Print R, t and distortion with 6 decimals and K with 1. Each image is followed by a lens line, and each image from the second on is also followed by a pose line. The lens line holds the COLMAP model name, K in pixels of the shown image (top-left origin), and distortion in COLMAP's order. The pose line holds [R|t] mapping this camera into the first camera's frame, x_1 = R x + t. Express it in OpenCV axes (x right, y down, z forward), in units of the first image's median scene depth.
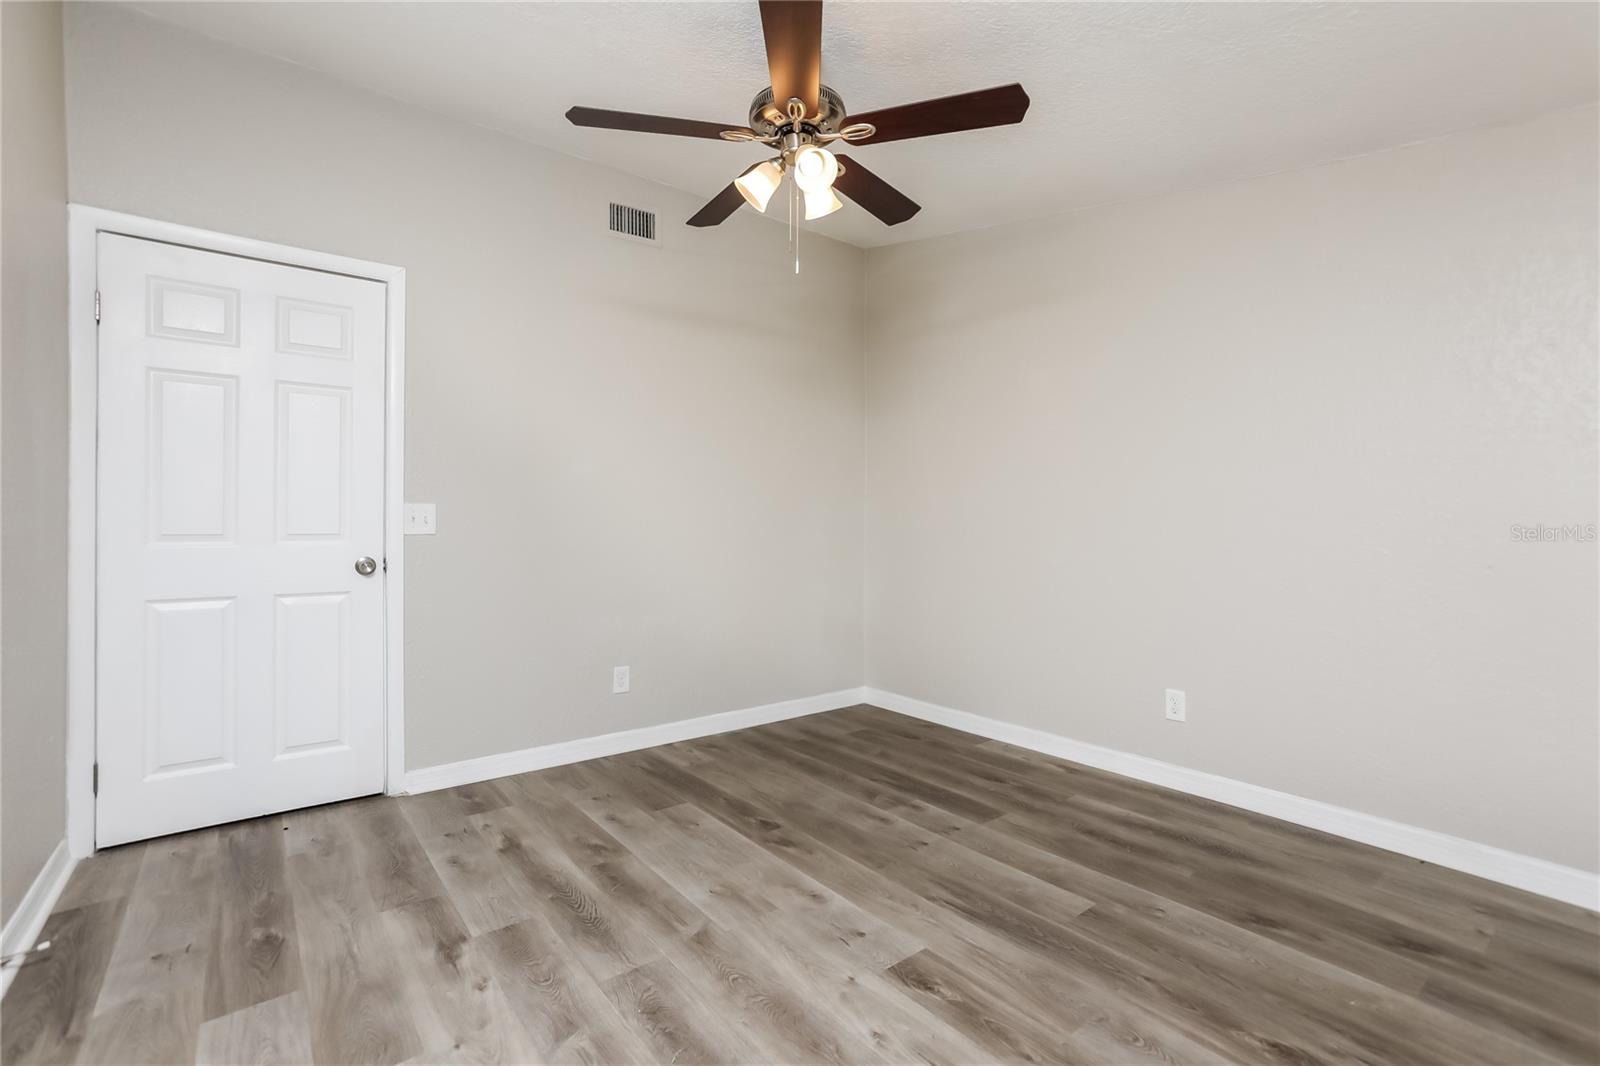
lens RADIAL K [[695.2, 0, 800.0], [0, 695.2, 533.0], [0, 0, 1]] dist [-0.054992, 0.028929]
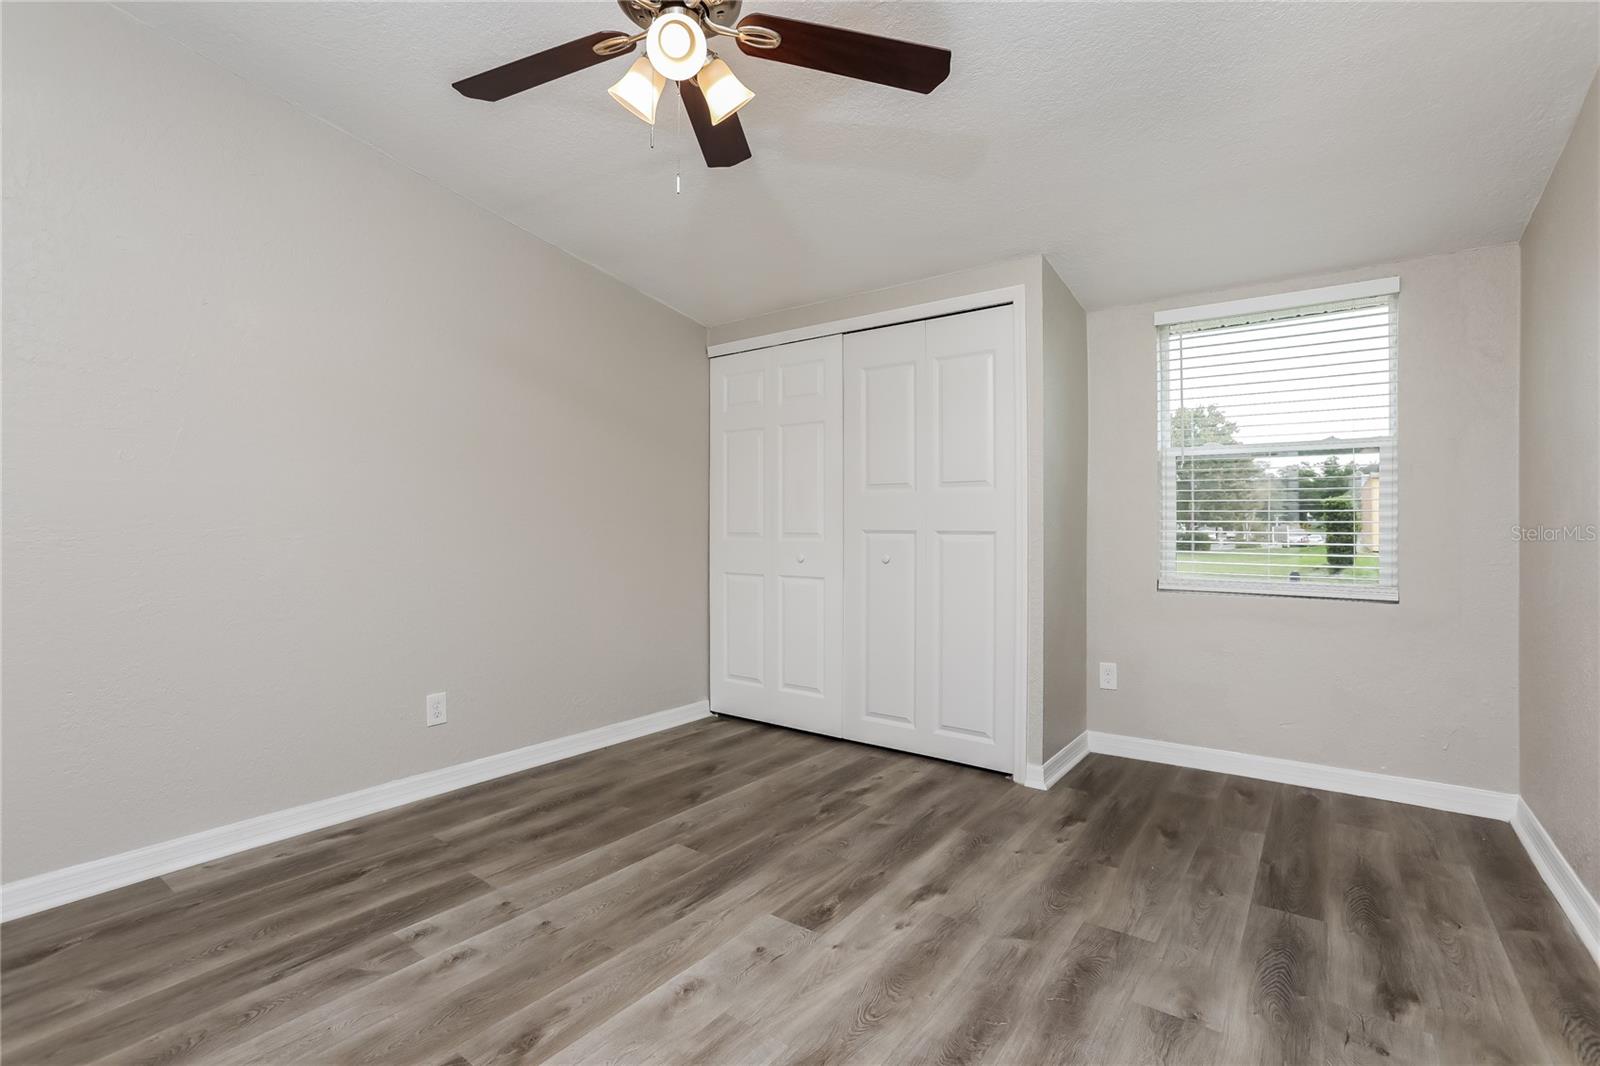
lens RADIAL K [[719.2, 0, 802.5], [0, 719.2, 533.8], [0, 0, 1]] dist [-0.046355, 0.019252]
pose [[-0.240415, -0.012409, 0.970591, -0.740295], [0.006818, 0.999872, 0.014472, -0.010794], [-0.970646, 0.010096, -0.240300, 0.981478]]
